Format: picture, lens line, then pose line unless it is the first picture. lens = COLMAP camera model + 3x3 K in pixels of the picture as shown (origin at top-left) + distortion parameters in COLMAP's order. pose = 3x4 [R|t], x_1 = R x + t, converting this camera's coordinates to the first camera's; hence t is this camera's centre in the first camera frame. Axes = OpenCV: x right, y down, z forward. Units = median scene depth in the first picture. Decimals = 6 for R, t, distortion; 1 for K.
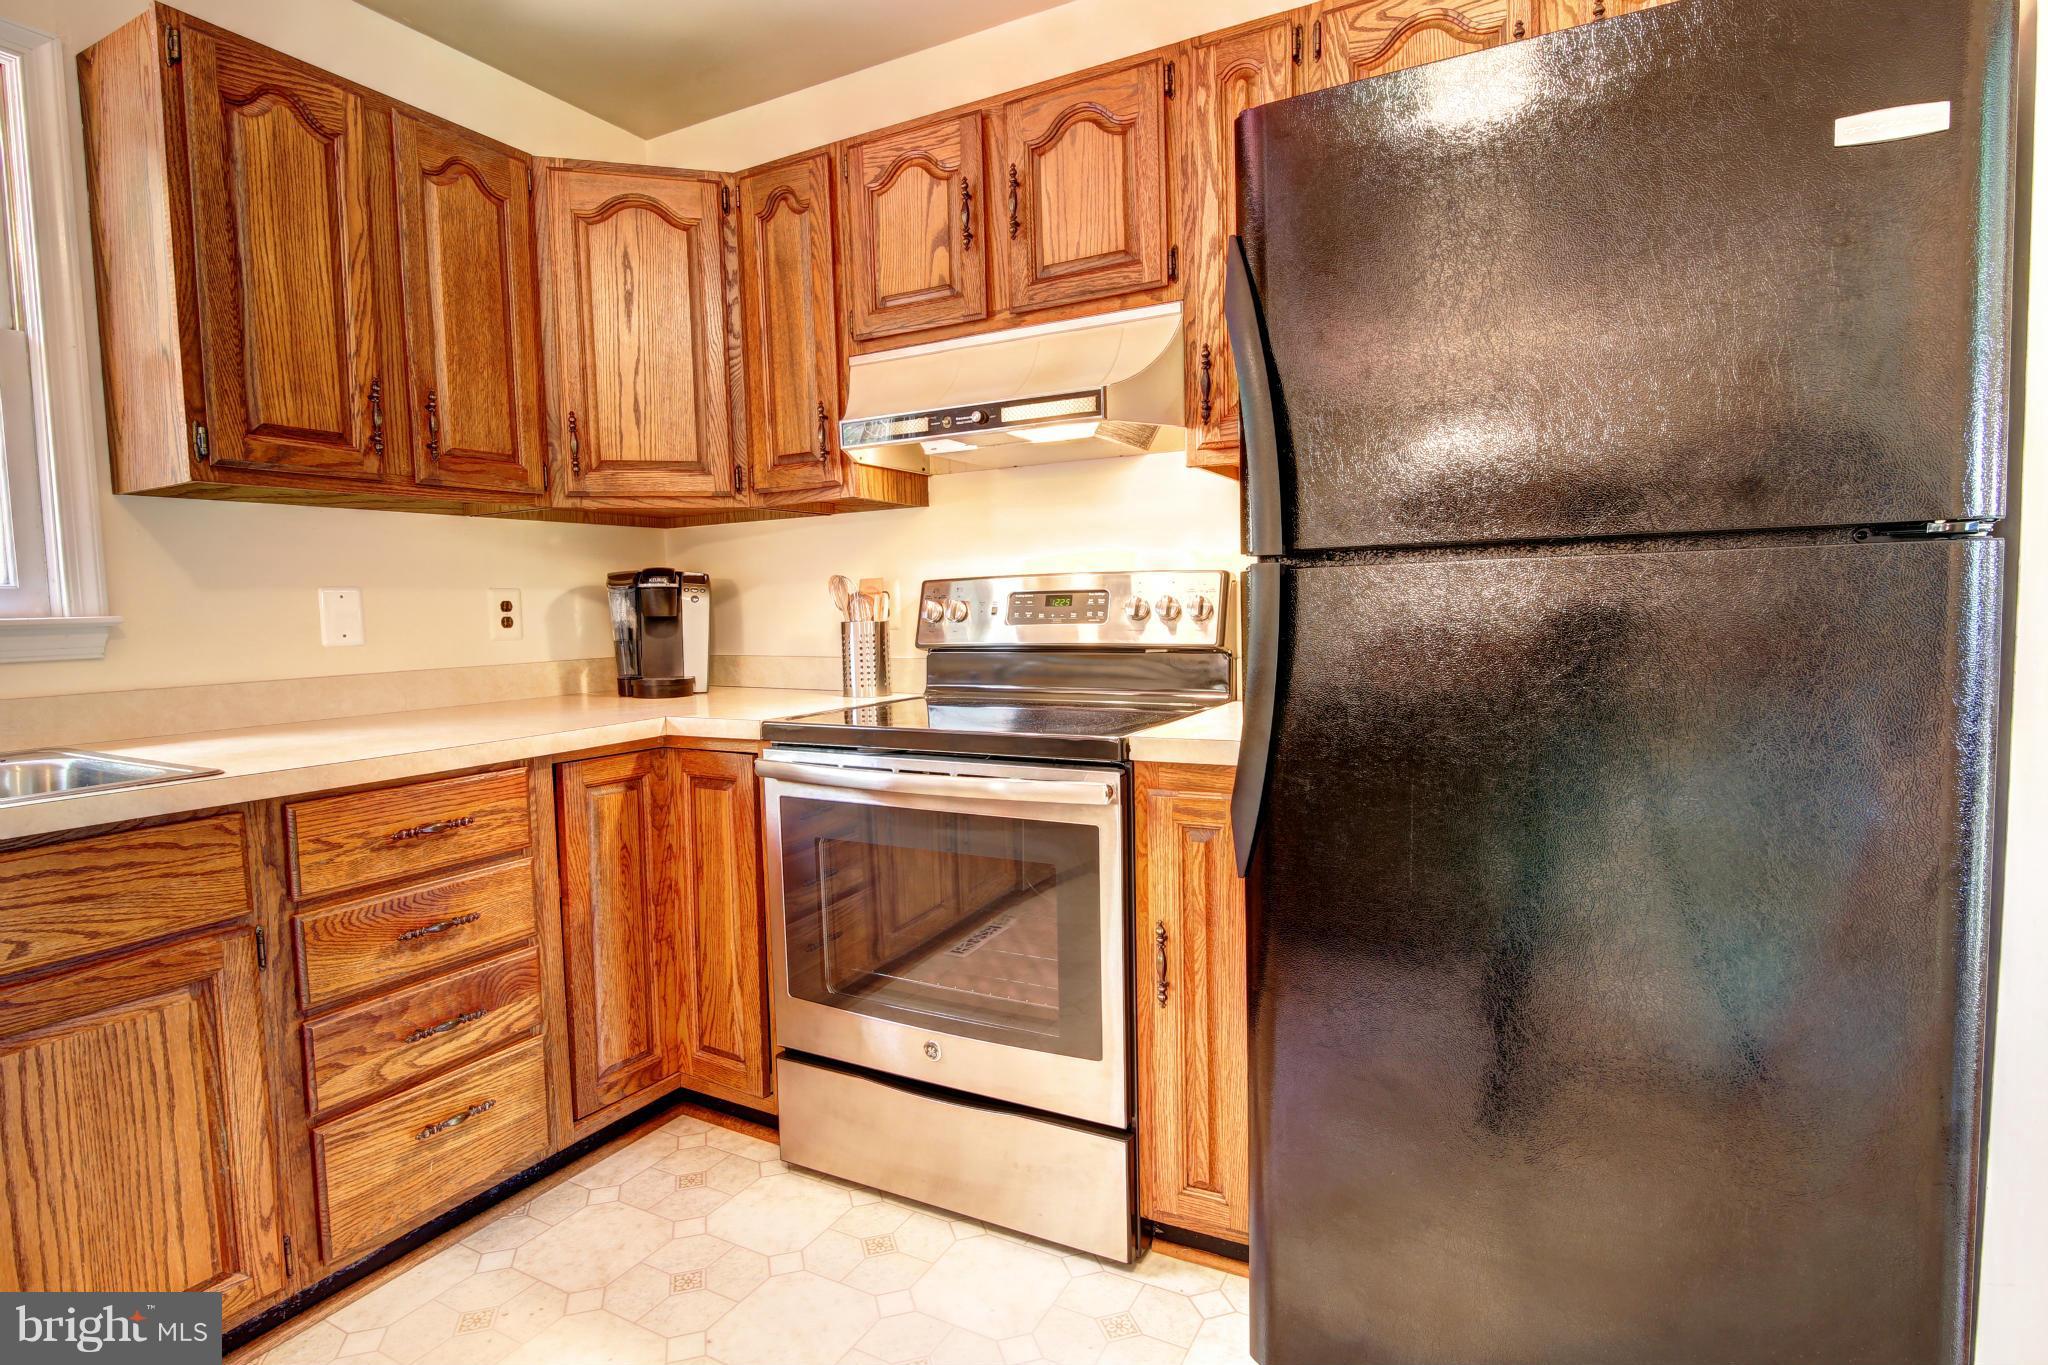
lens RADIAL K [[1025.0, 0, 1024.0], [0, 1025.0, 682.5], [0, 0, 1]] dist [-0.011347, 0.000493]
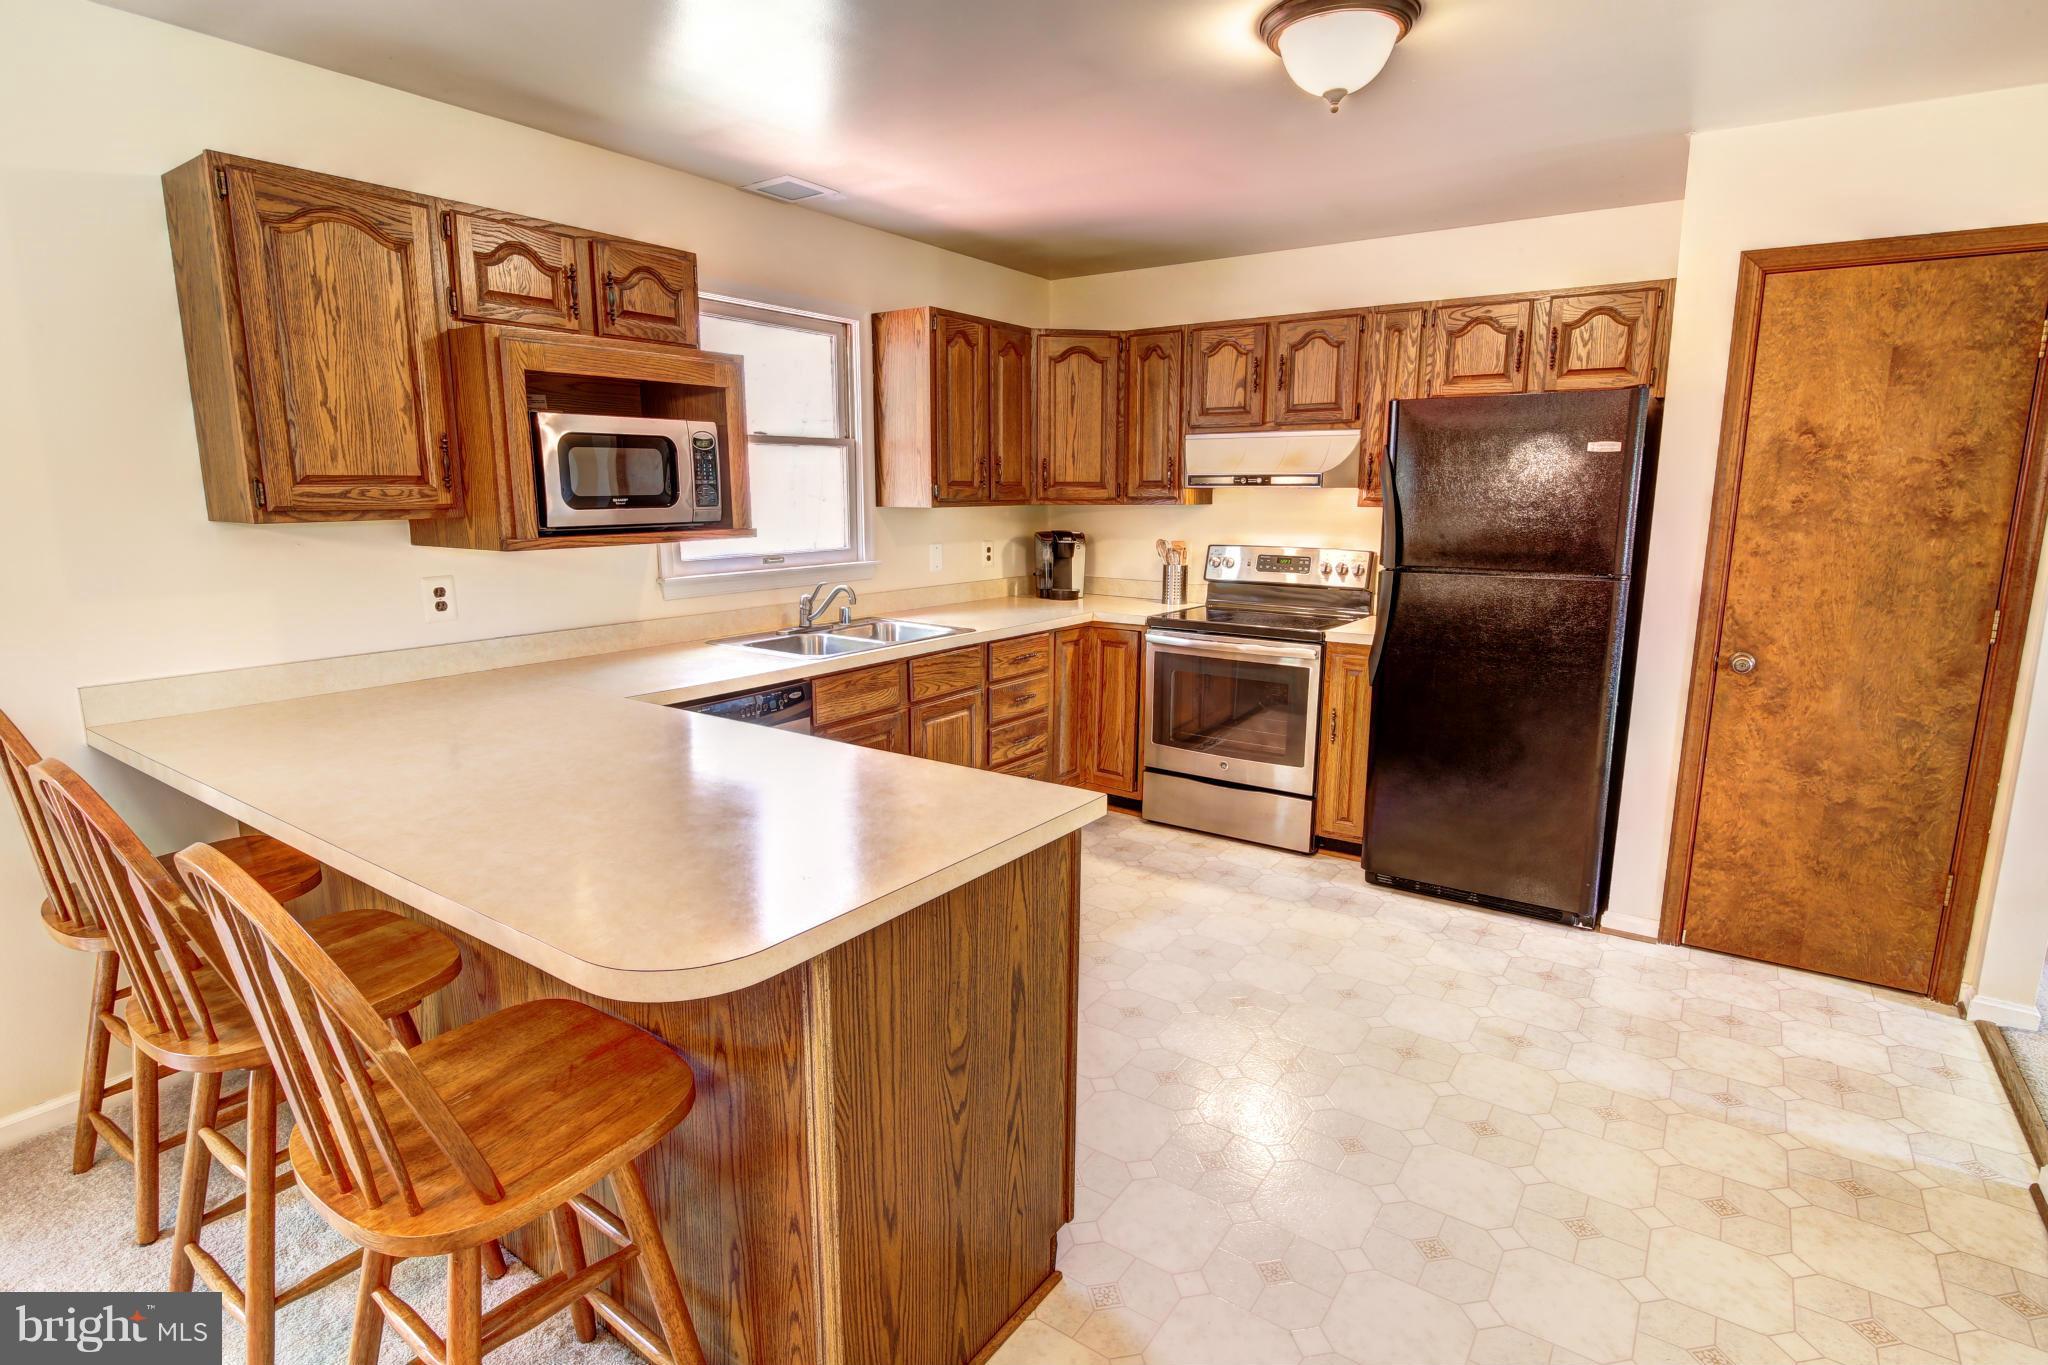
lens RADIAL K [[1025.0, 0, 1024.0], [0, 1025.0, 682.5], [0, 0, 1]] dist [-0.011347, 0.000493]
pose [[0.992131, 0.049088, -0.115178, -0.247496], [-0.036048, 0.992977, 0.112683, -0.056447], [0.119901, -0.107645, 0.986933, -1.139645]]
